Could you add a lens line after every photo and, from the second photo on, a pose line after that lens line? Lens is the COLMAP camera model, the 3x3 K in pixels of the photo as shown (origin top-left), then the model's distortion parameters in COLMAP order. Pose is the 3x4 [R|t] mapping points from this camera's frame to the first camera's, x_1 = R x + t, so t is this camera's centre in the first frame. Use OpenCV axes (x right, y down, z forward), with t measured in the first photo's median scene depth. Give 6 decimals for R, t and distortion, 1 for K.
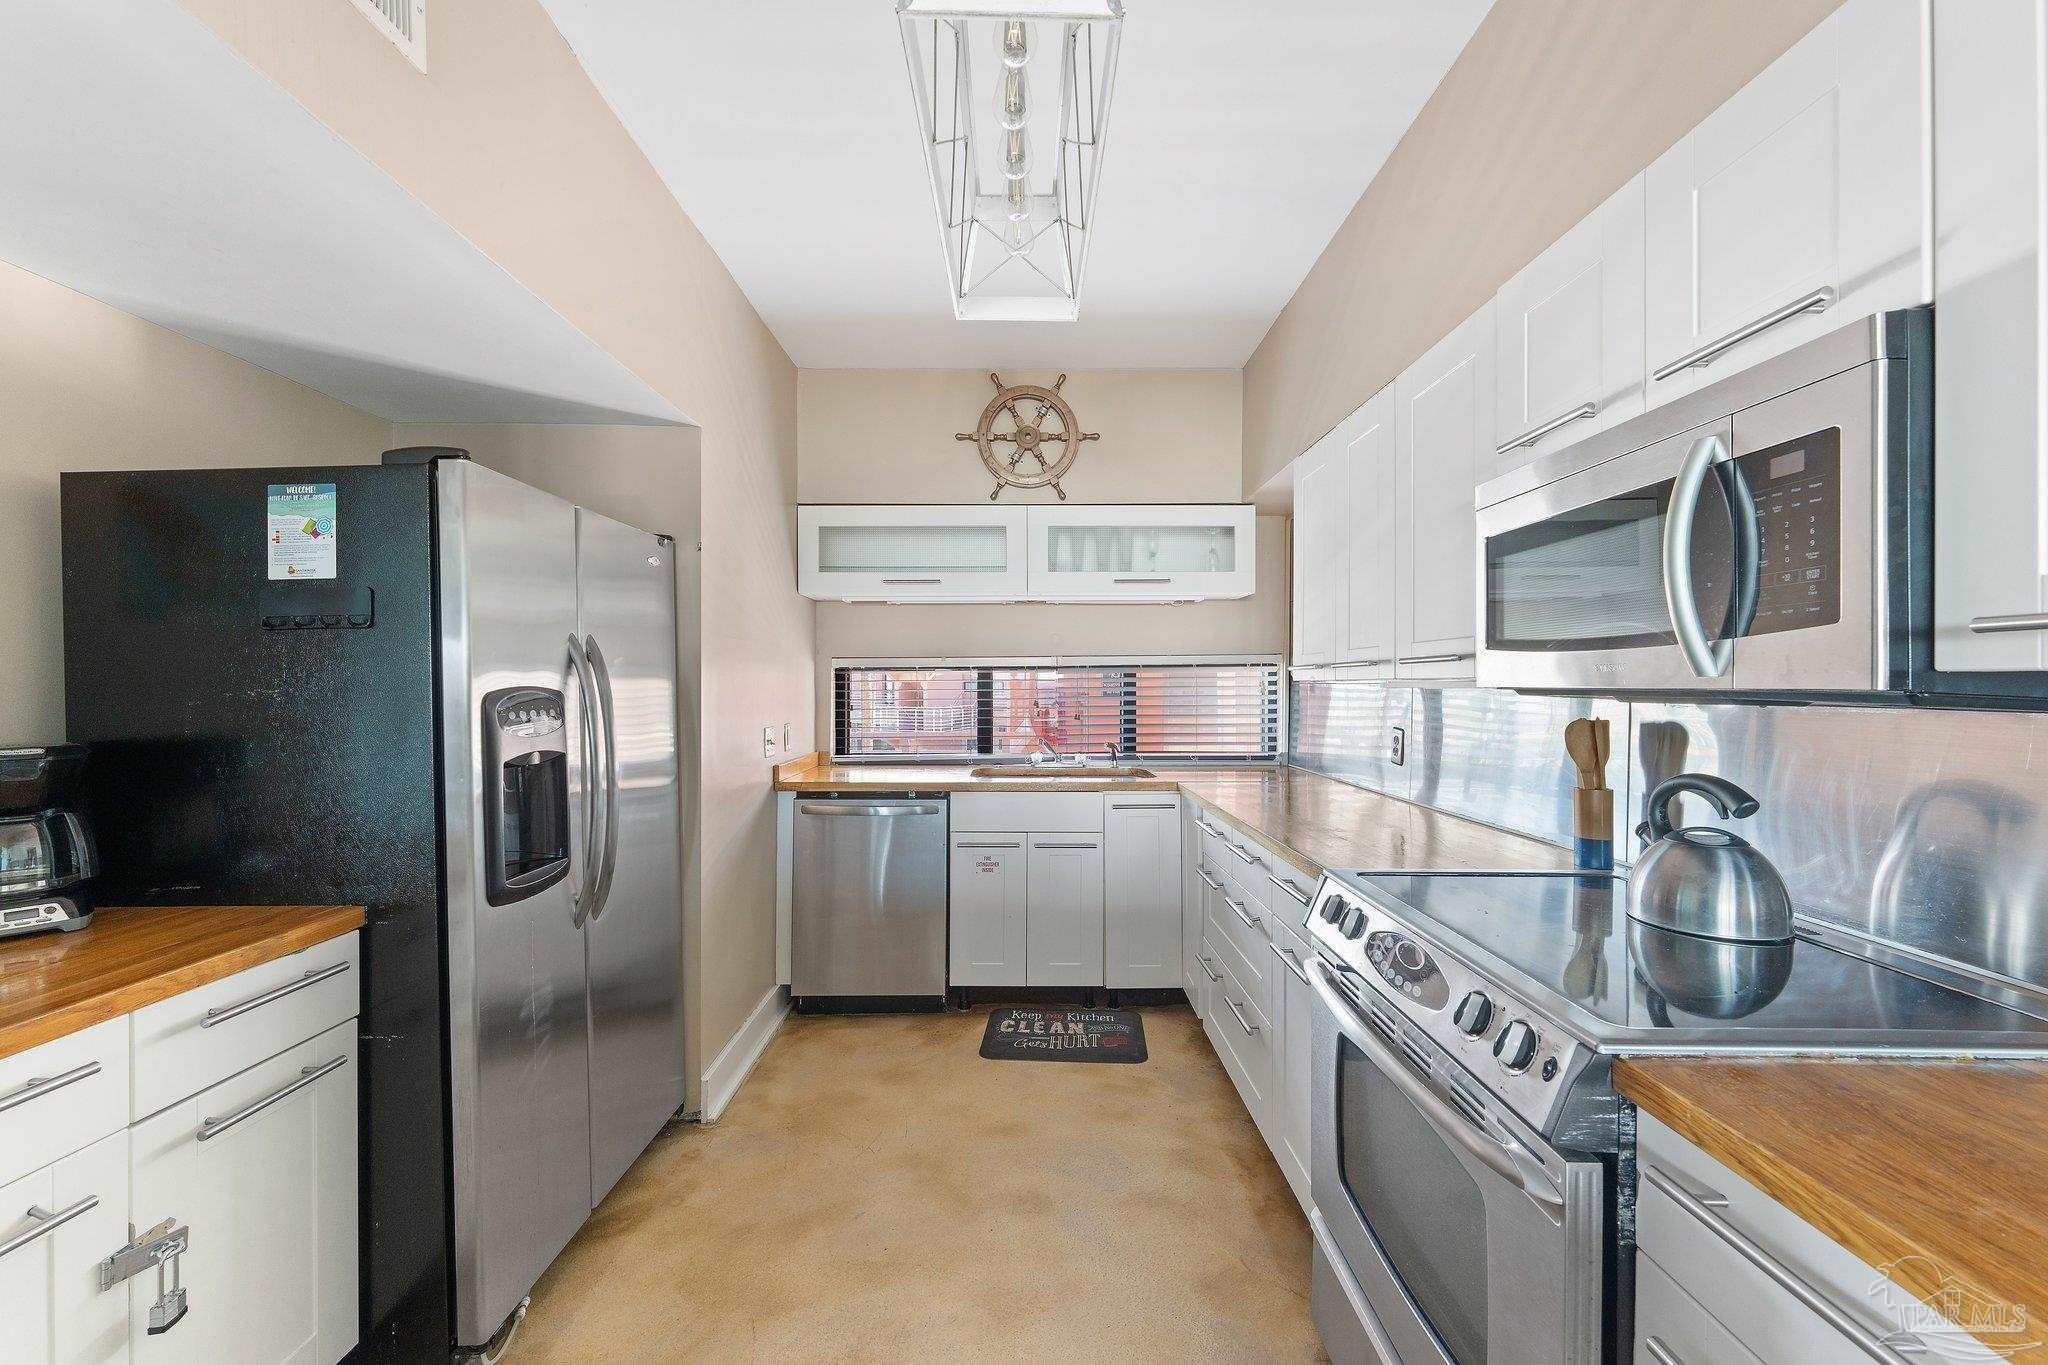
lens RADIAL K [[813.3, 0, 1022.5], [0, 813.3, 684.6], [0, 0, 1]] dist [0.000479, -0.000003]
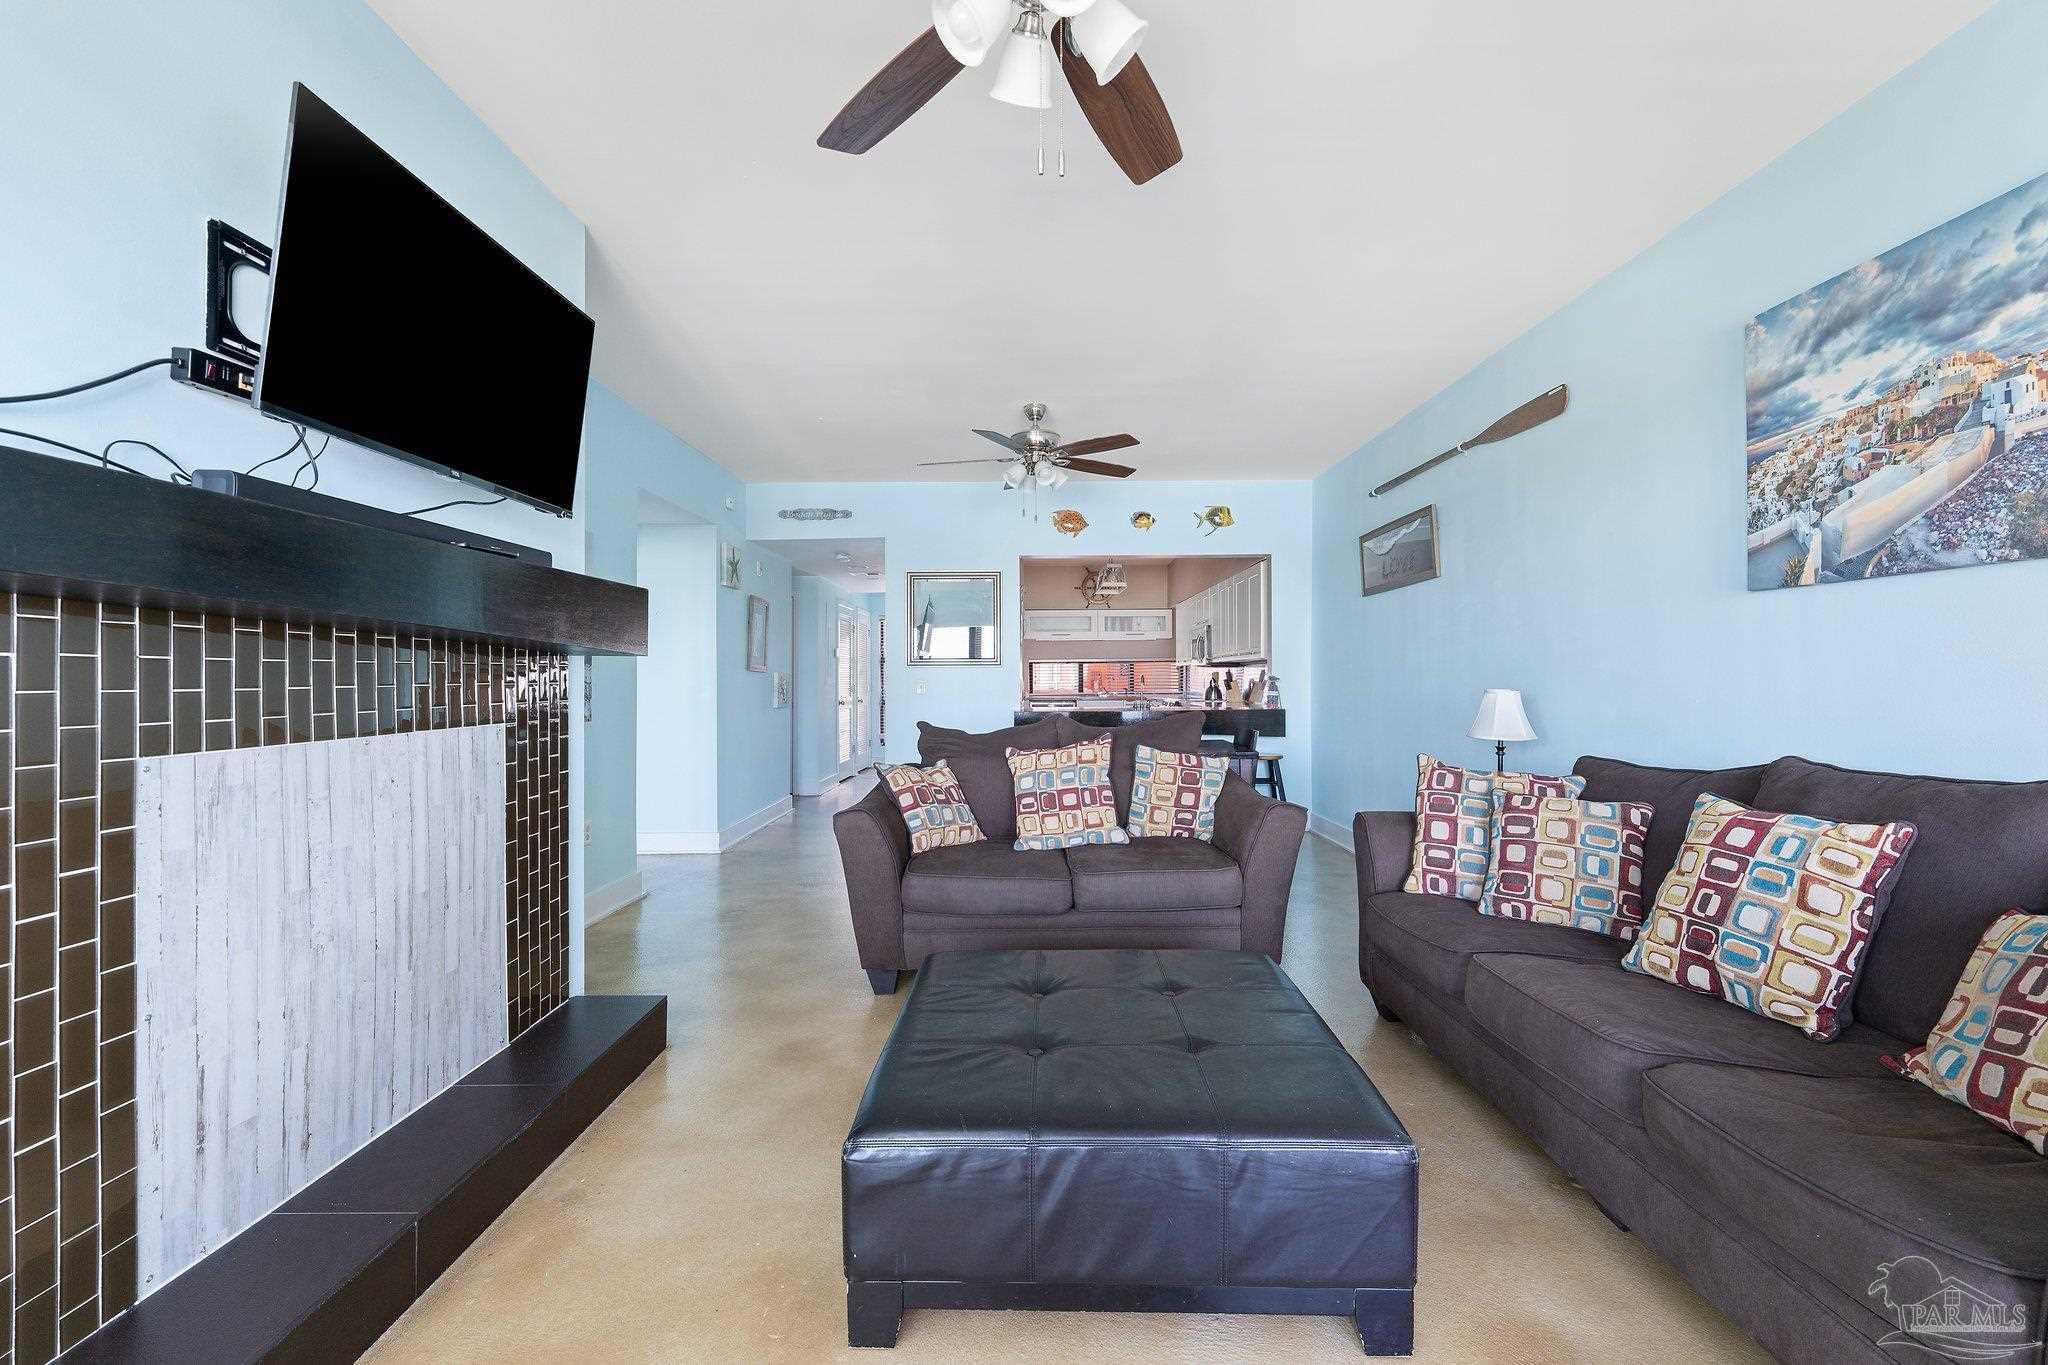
lens RADIAL K [[854.2, 0, 1020.0], [0, 854.2, 672.6], [0, 0, 1]] dist [-0.000393, 0.000367]
pose [[0.999927, -0.003825, -0.011441, -0.511767], [0.003737, 0.999963, -0.007751, 0.083547], [0.011471, 0.007708, 0.999905, -4.536707]]
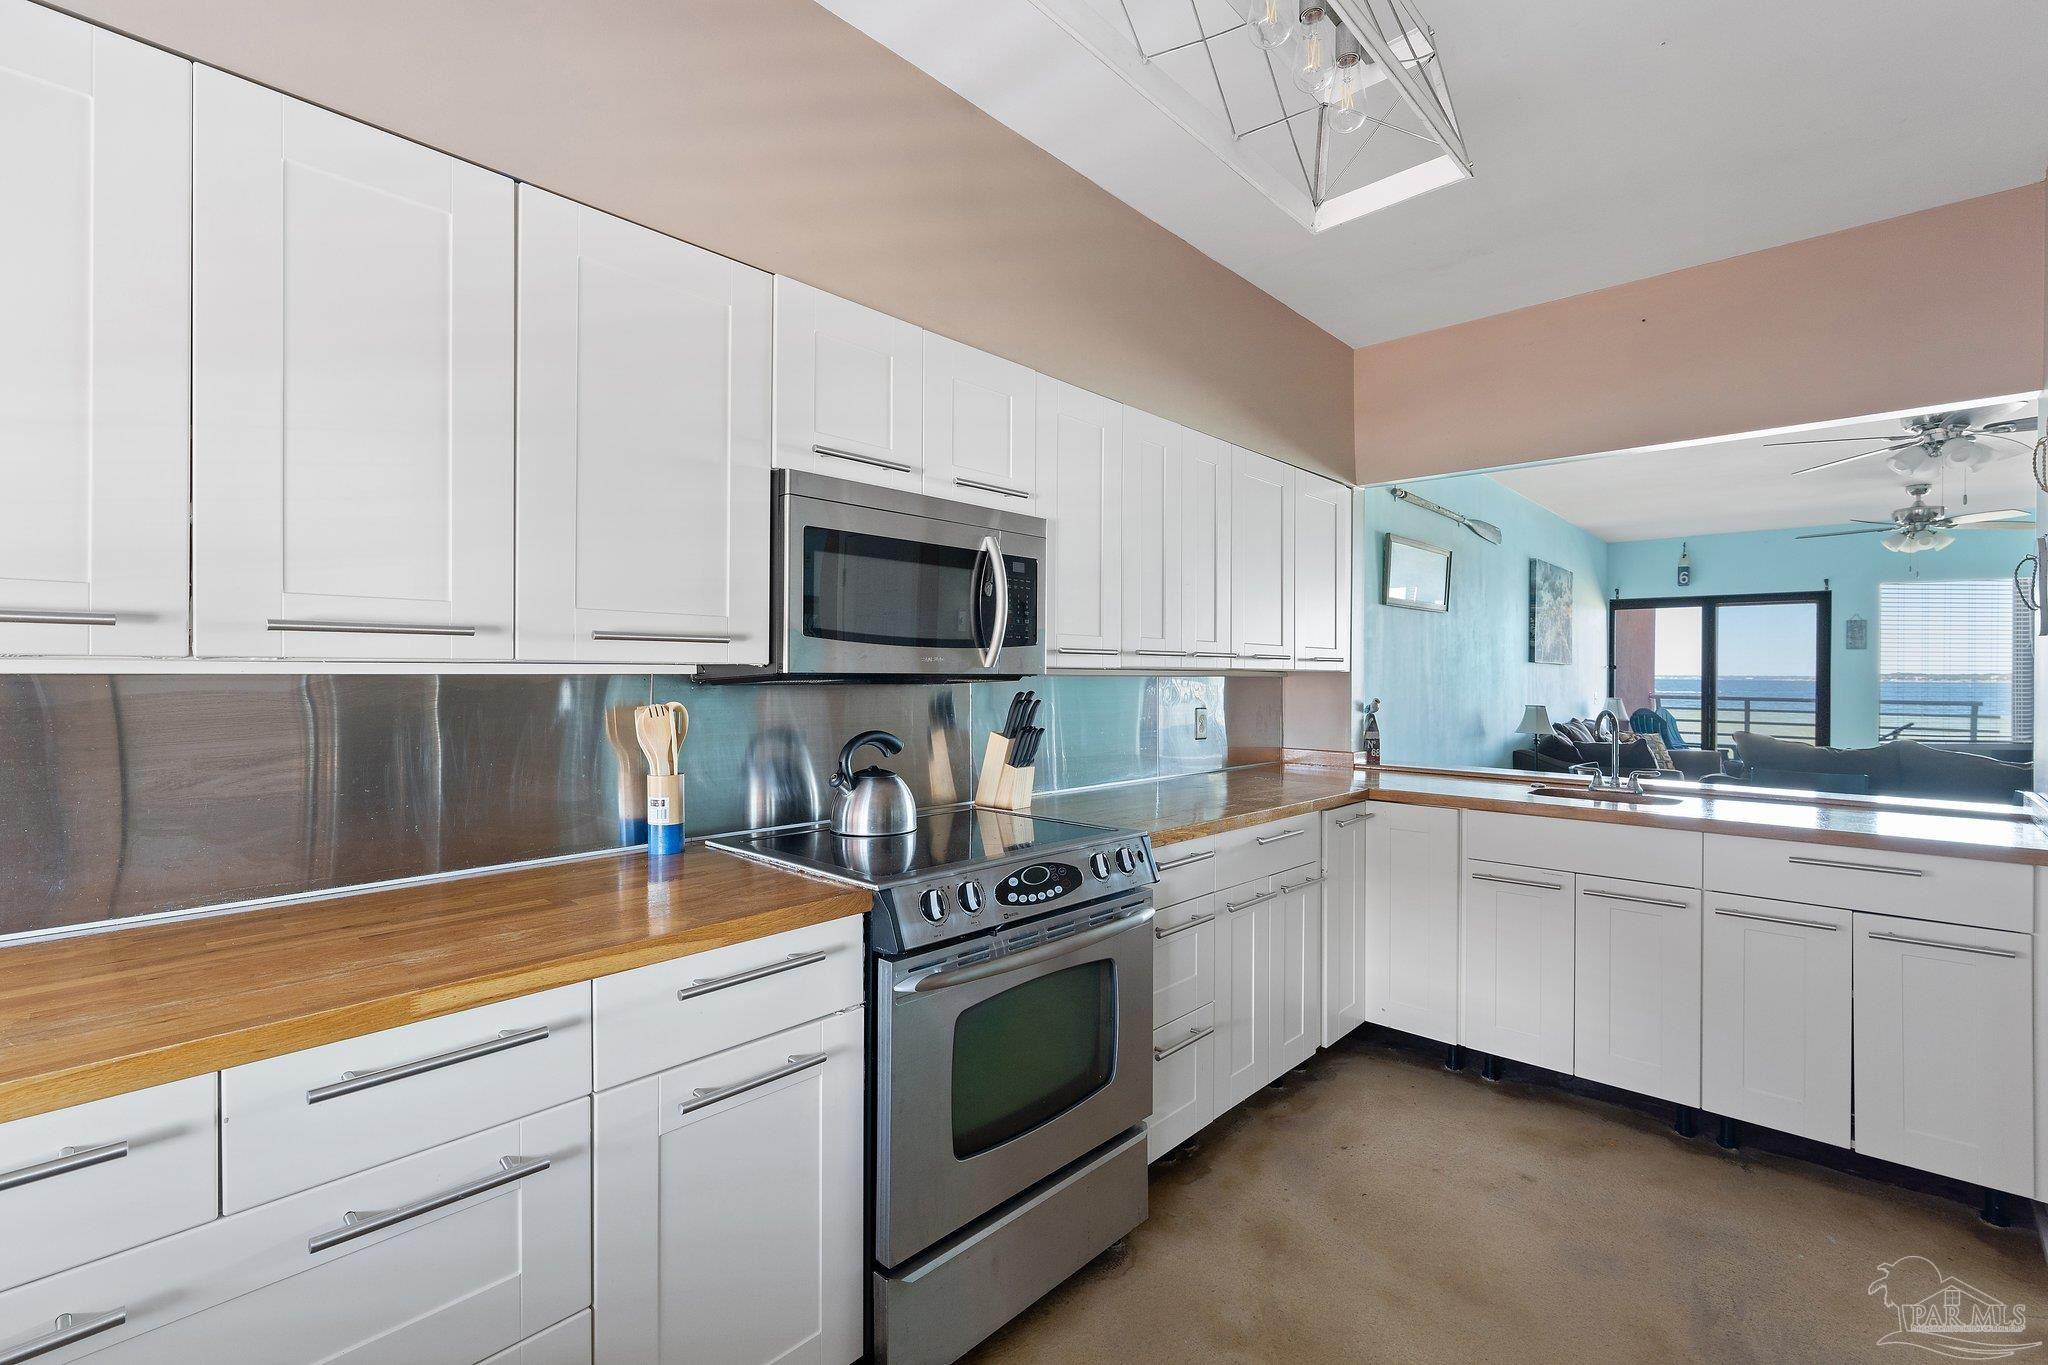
lens RADIAL K [[892.5, 0, 1018.2], [0, 892.5, 677.9], [0, 0, 1]] dist [0.001299, 0.000077]
pose [[-0.723901, -0.007015, 0.689868, -0.361989], [-0.006006, 0.999974, 0.003866, 0.003970], [-0.689878, -0.001345, -0.723924, 1.481151]]
